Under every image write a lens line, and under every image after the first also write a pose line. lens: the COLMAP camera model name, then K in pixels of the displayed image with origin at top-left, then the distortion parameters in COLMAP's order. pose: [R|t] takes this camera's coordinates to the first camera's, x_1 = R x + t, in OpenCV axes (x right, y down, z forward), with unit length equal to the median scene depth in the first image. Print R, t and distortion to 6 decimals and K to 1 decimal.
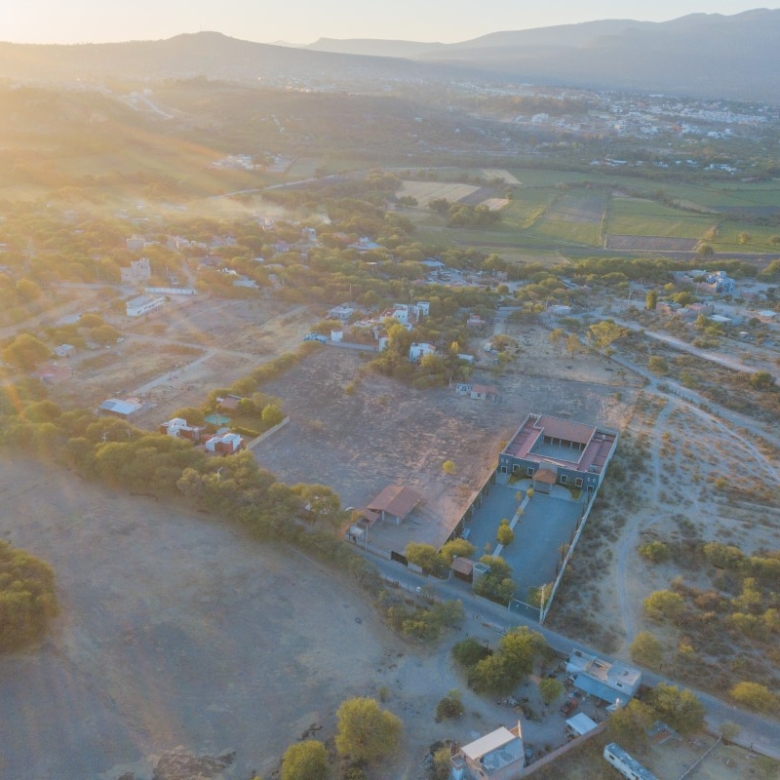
lens RADIAL K [[795.6, 0, 386.6], [0, 795.6, 384.4], [0, 0, 1]] dist [0.025509, -0.019116]
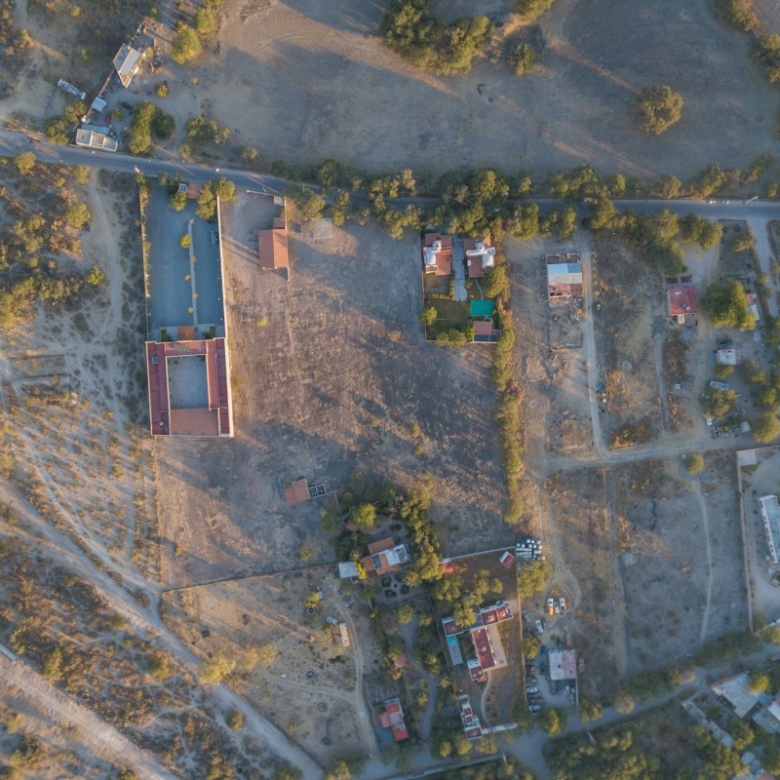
lens RADIAL K [[799.5, 0, 390.0], [0, 799.5, 390.0], [0, 0, 1]] dist [0.013776, 0.018590]
pose [[-0.887265, 0.459732, -0.037517, -0.003353], [-0.195384, -0.300911, 0.933423, -1.025226], [0.417834, 0.835524, 0.356812, 0.648599]]
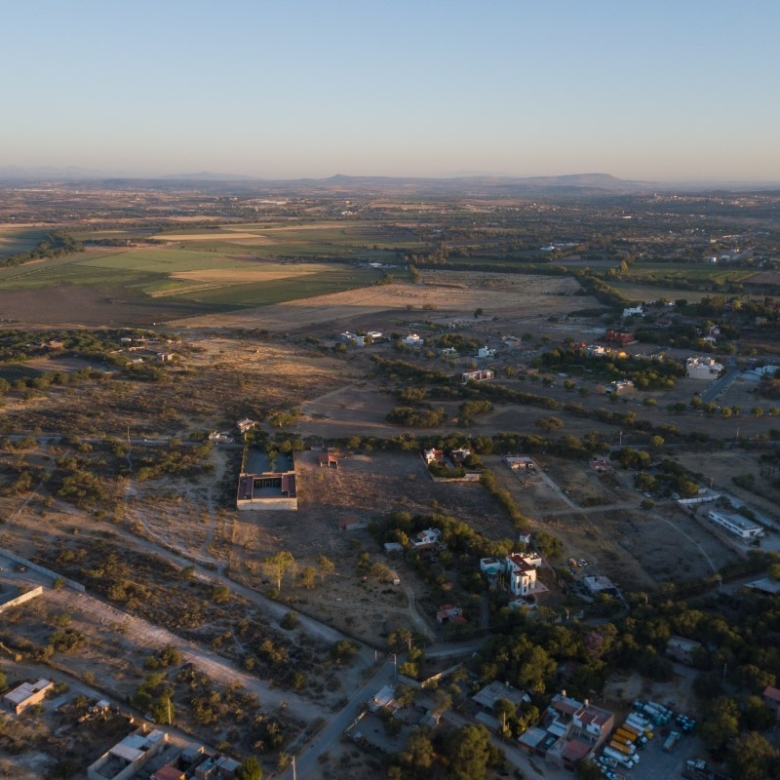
lens RADIAL K [[818.1, 0, 378.2], [0, 818.1, 391.0], [0, 0, 1]] dist [0.120815, -0.315745]
pose [[-0.856293, 0.098104, -0.507088, 0.803493], [-0.213814, 0.826385, 0.520934, -0.953179], [0.470156, 0.554495, -0.686651, 2.010468]]
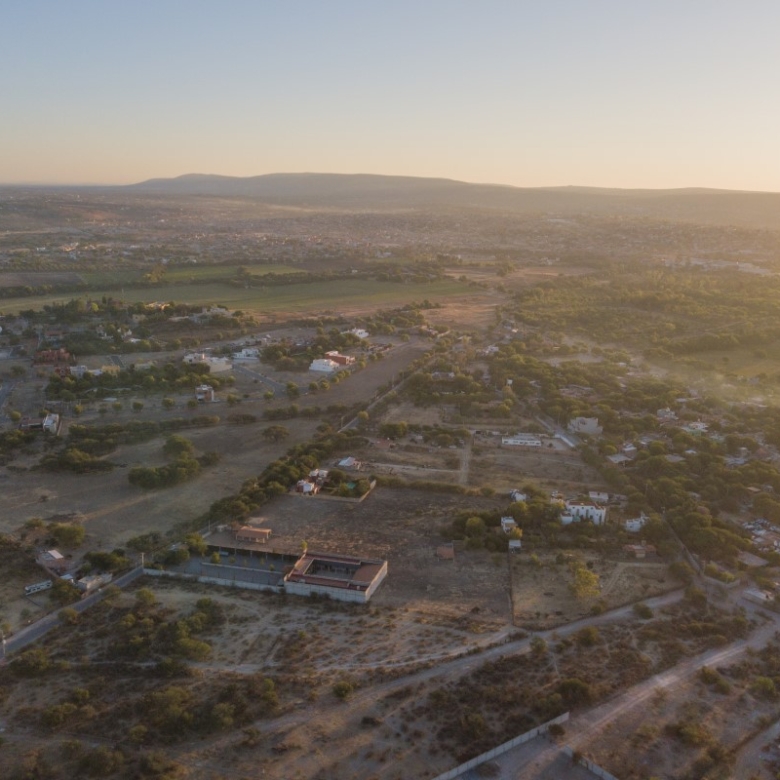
lens RADIAL K [[790.4, 0, 384.1], [0, 790.4, 391.6], [0, 0, 1]] dist [0.070309, -0.139415]
pose [[0.197195, 0.213902, -0.956744, 1.357337], [-0.376346, 0.917651, 0.127593, -0.379503], [0.905250, 0.334906, 0.261458, 0.572110]]
